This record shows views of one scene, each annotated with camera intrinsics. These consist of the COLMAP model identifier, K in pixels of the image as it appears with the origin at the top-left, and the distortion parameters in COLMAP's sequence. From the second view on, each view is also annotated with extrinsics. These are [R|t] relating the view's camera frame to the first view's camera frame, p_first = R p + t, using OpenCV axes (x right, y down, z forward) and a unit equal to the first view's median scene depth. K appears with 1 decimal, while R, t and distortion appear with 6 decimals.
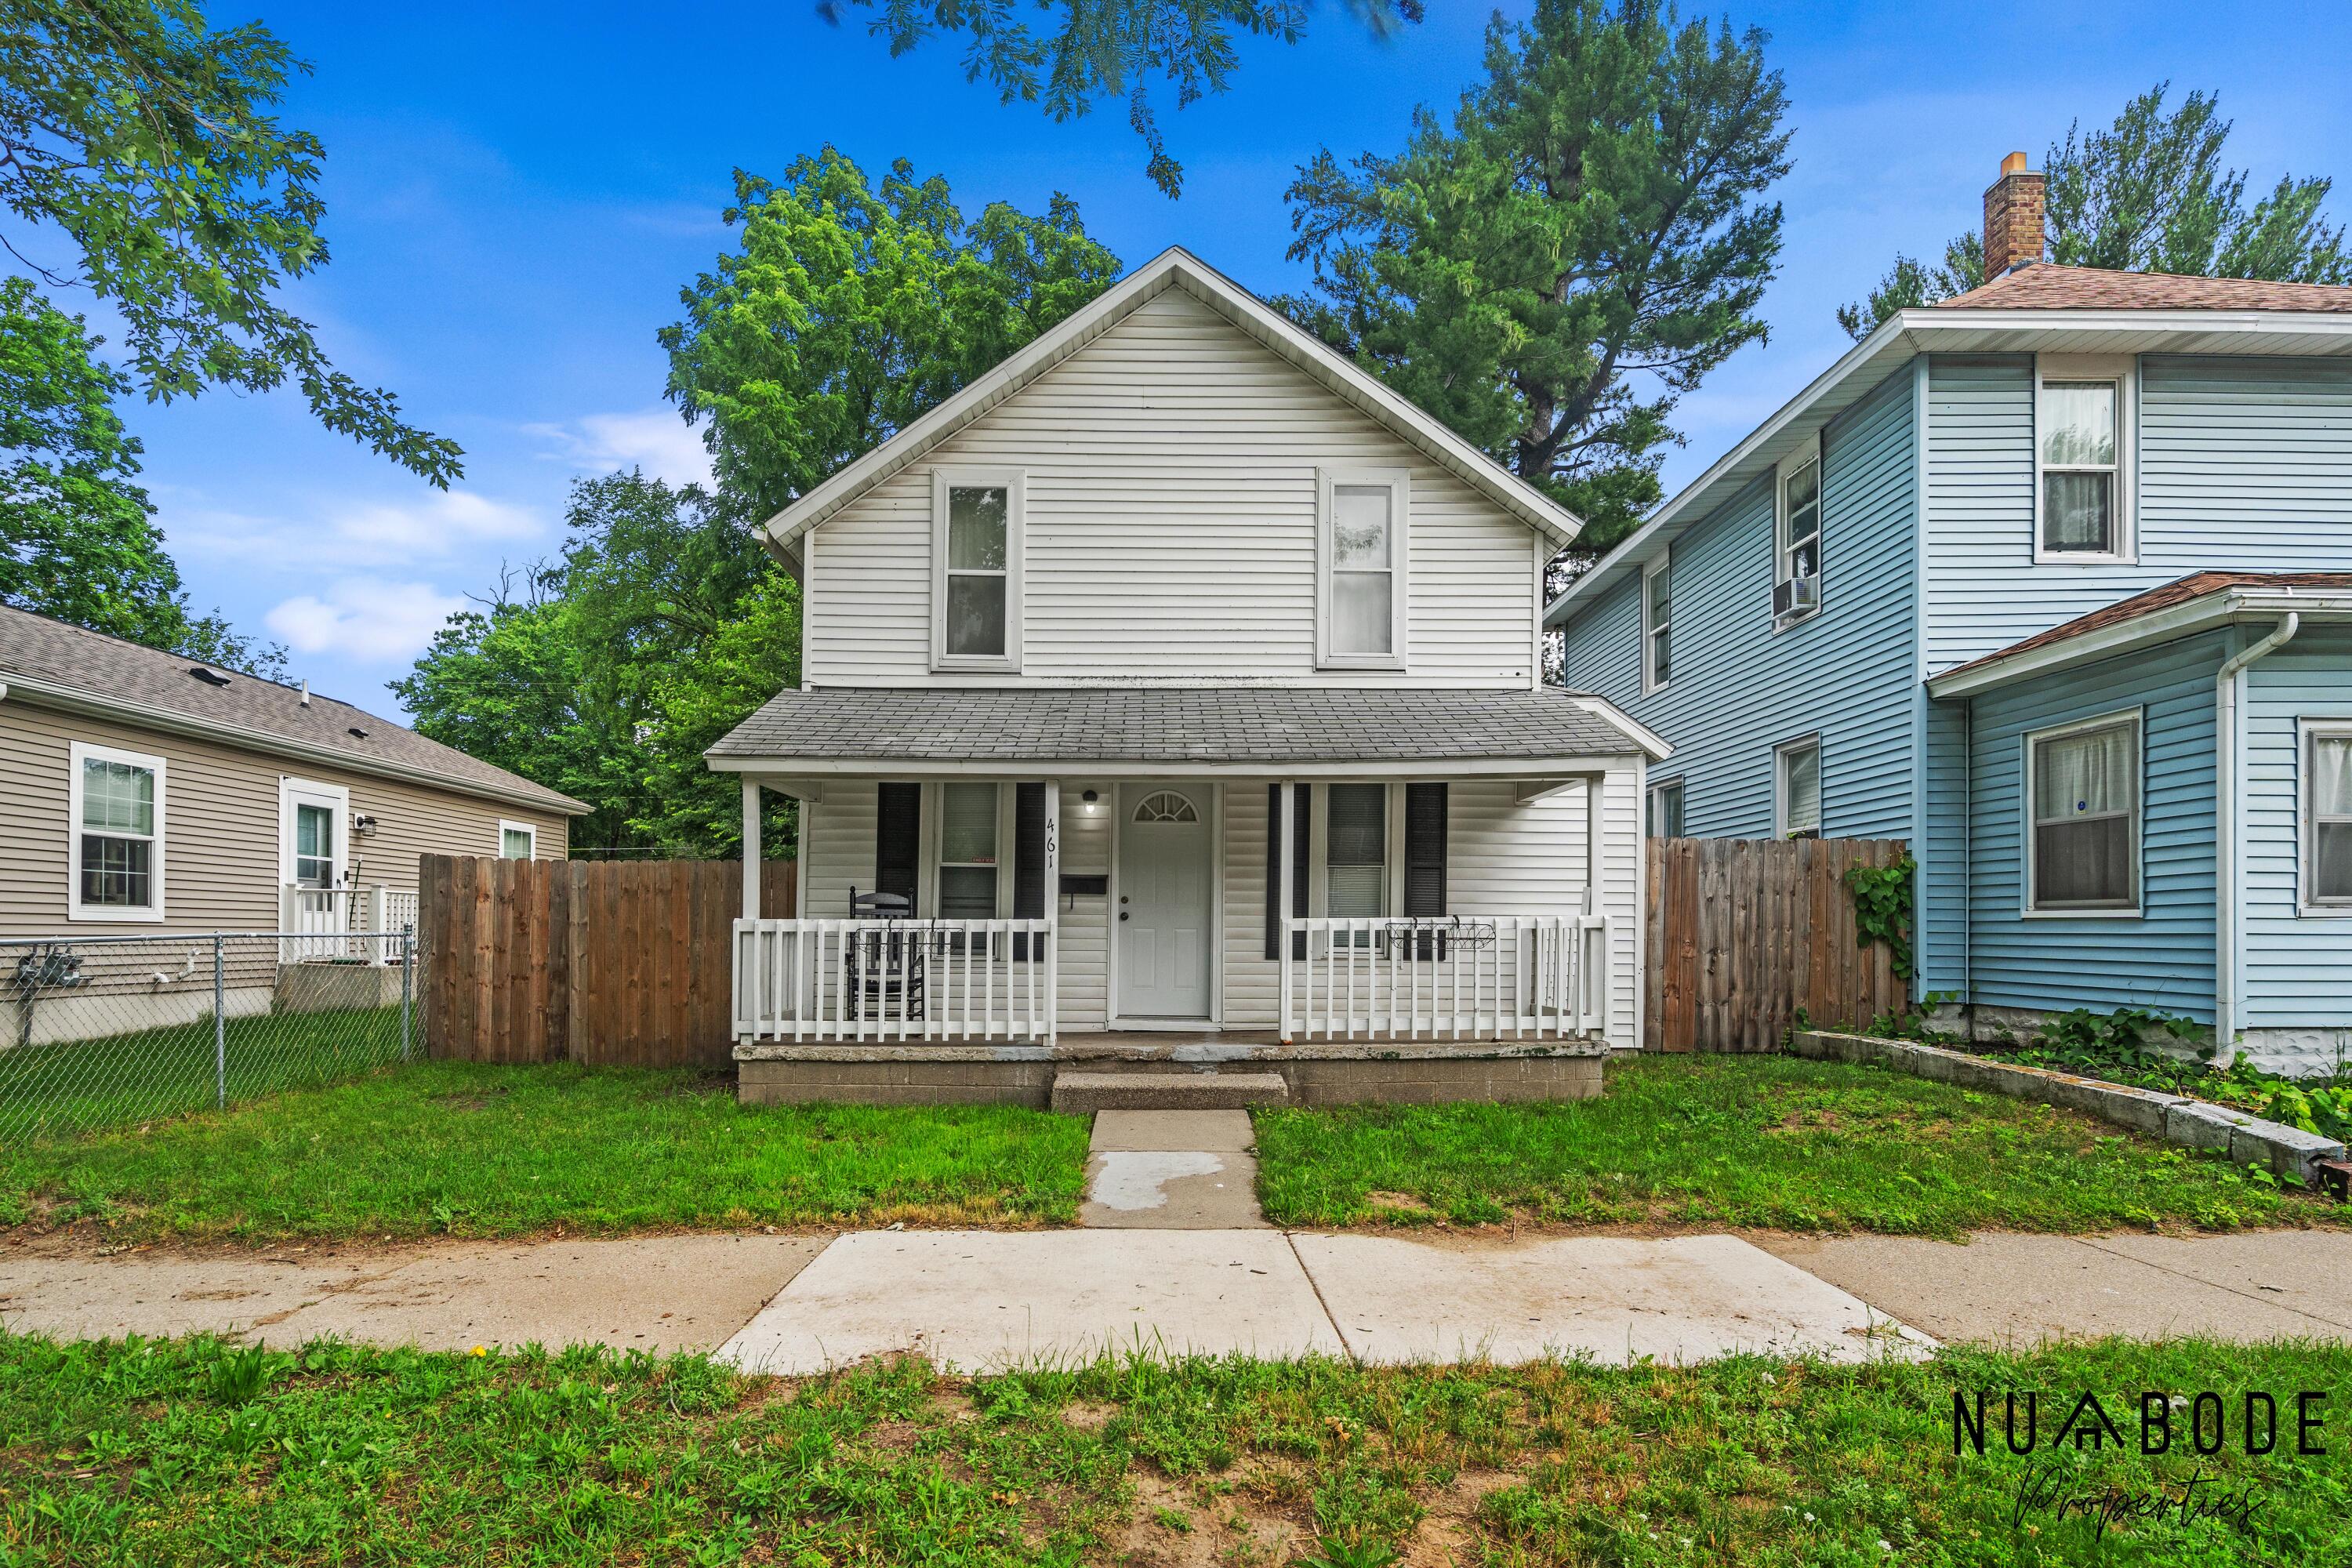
lens RADIAL K [[1193.9, 0, 1139.1], [0, 1193.9, 925.6], [0, 0, 1]] dist [0.000395, -0.000110]
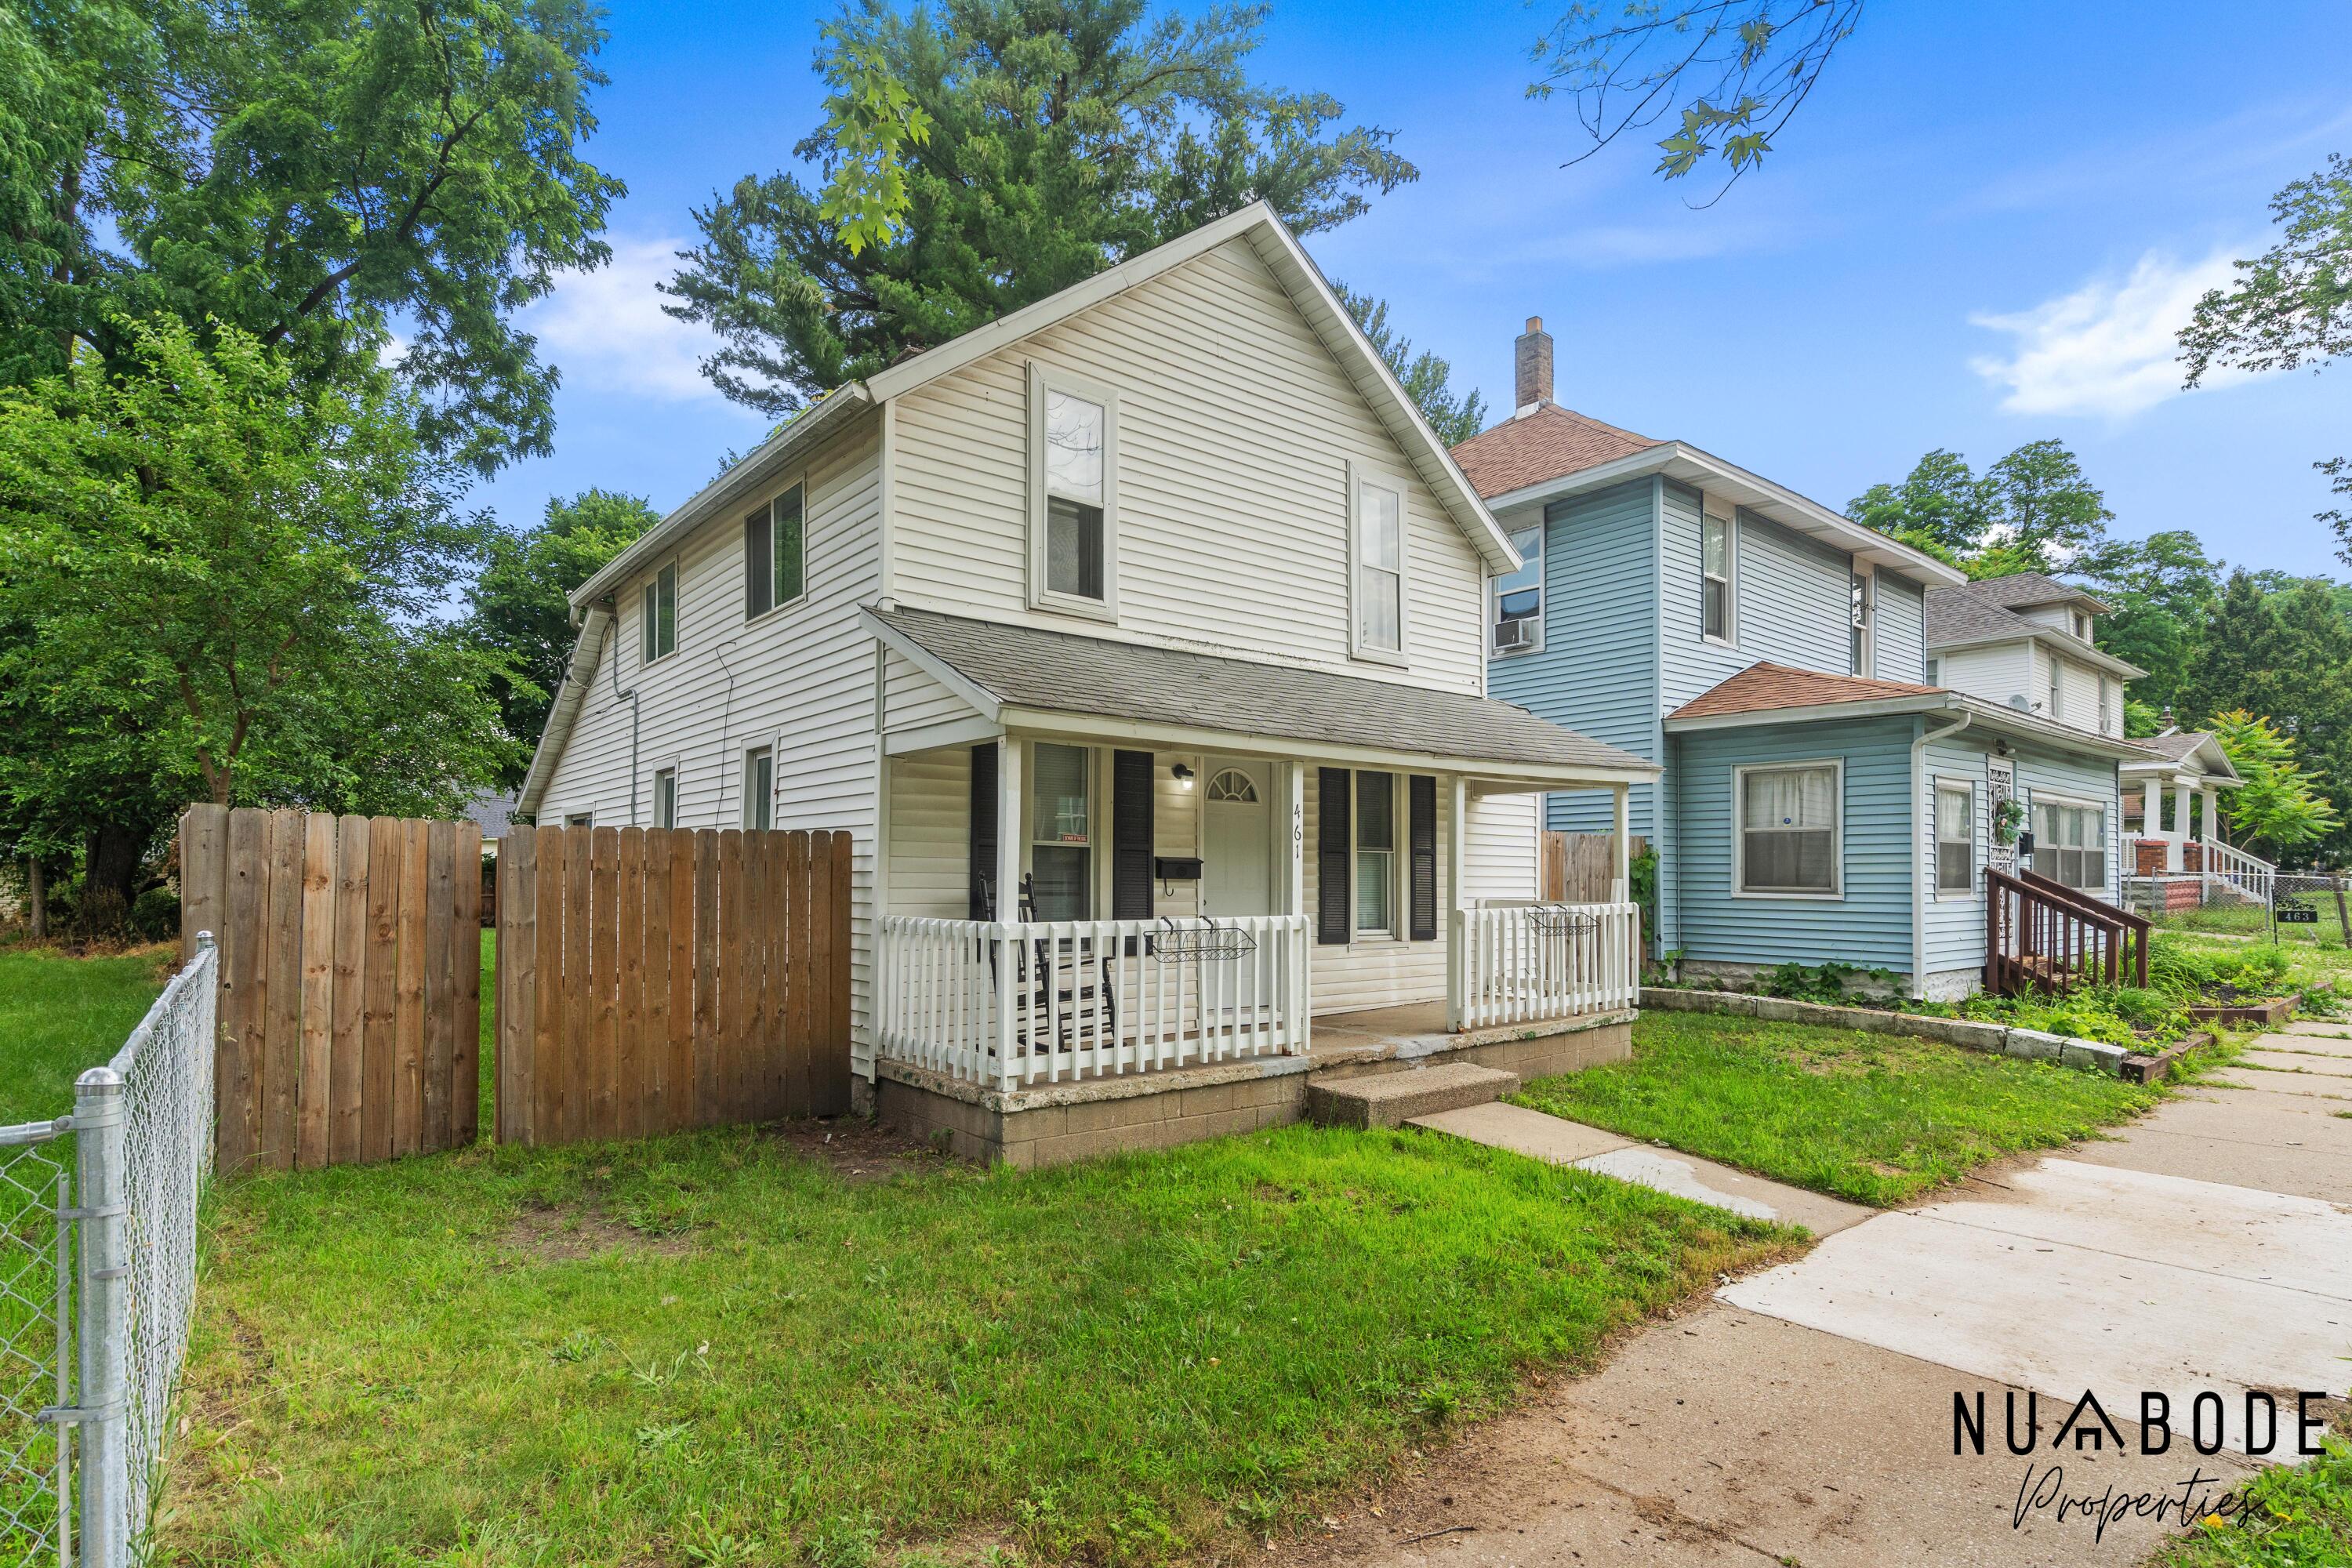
lens RADIAL K [[1198.7, 0, 1141.6], [0, 1198.7, 867.7], [0, 0, 1]] dist [-0.001980, 0.000401]
pose [[0.785128, 0.004612, 0.619316, -0.627619], [-0.005655, 0.999984, -0.000278, -0.034712], [-0.619307, -0.003284, 0.785142, 0.307709]]
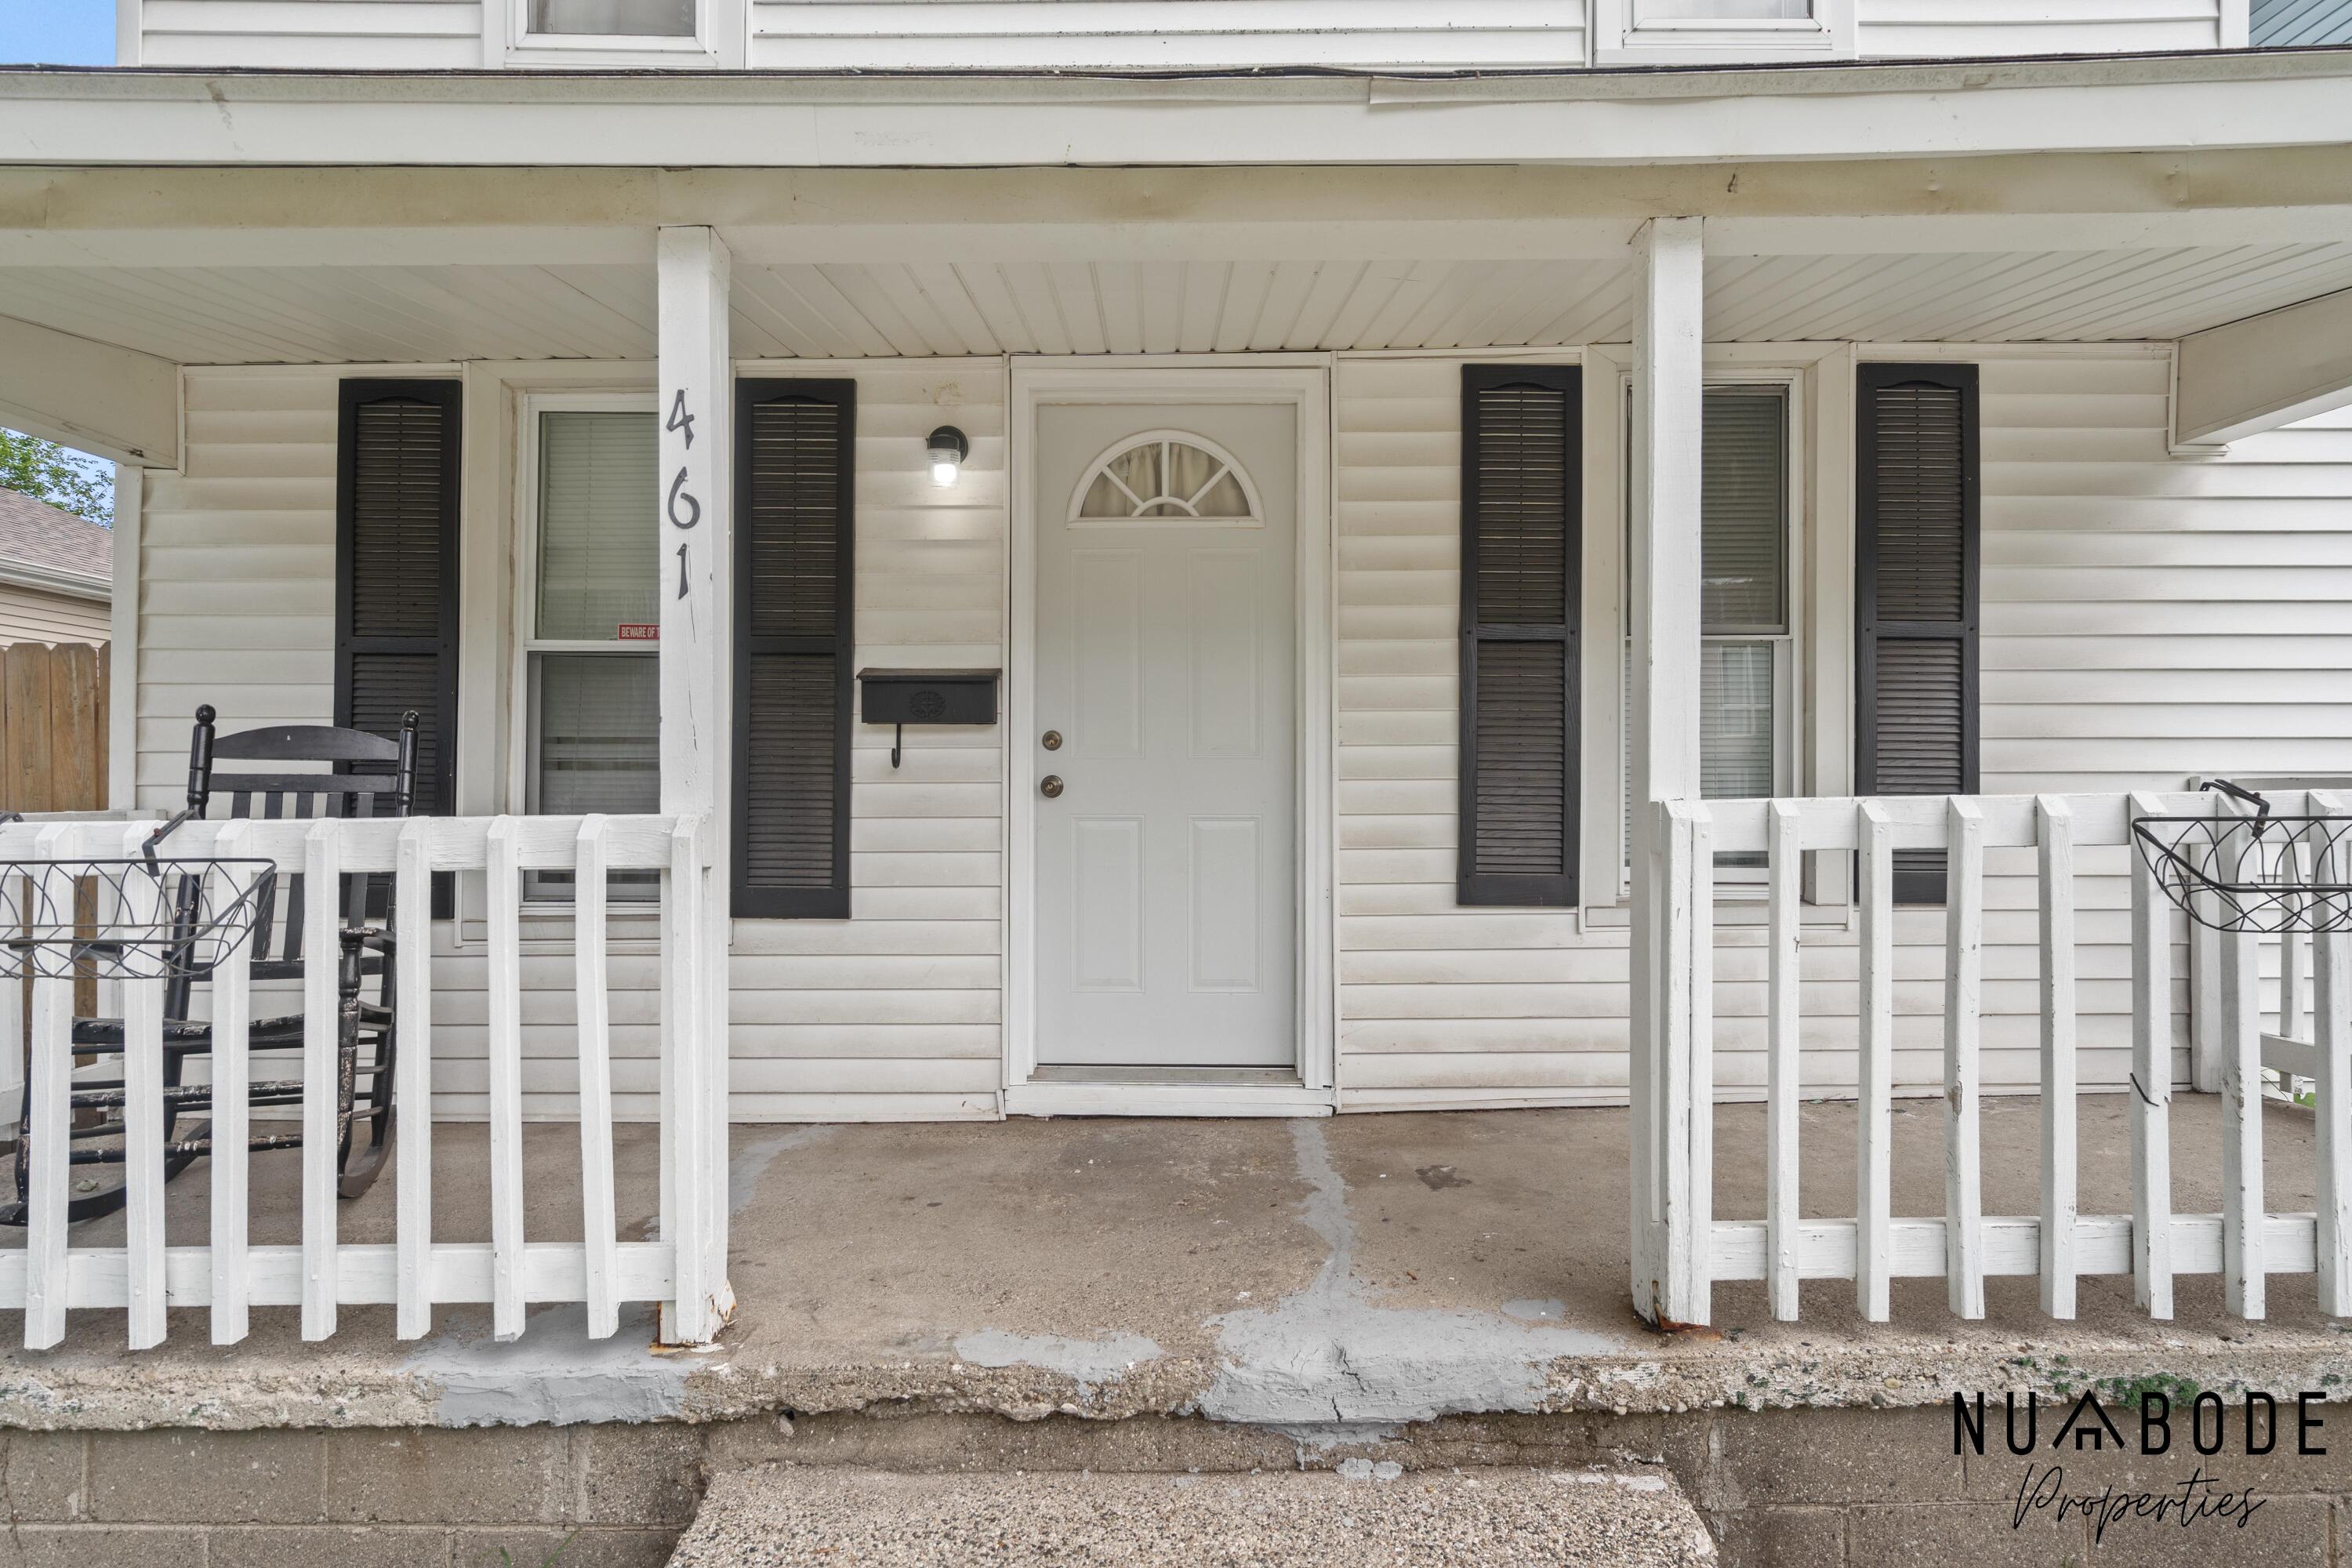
lens RADIAL K [[1198.7, 0, 1152.1], [0, 1198.7, 796.2], [0, 0, 1]] dist [-0.001980, 0.000401]
pose [[0.999891, -0.011346, 0.009478, 0.014196], [0.011262, 0.999897, 0.008902, -0.008050], [-0.009578, -0.008795, 0.999915, 0.652486]]
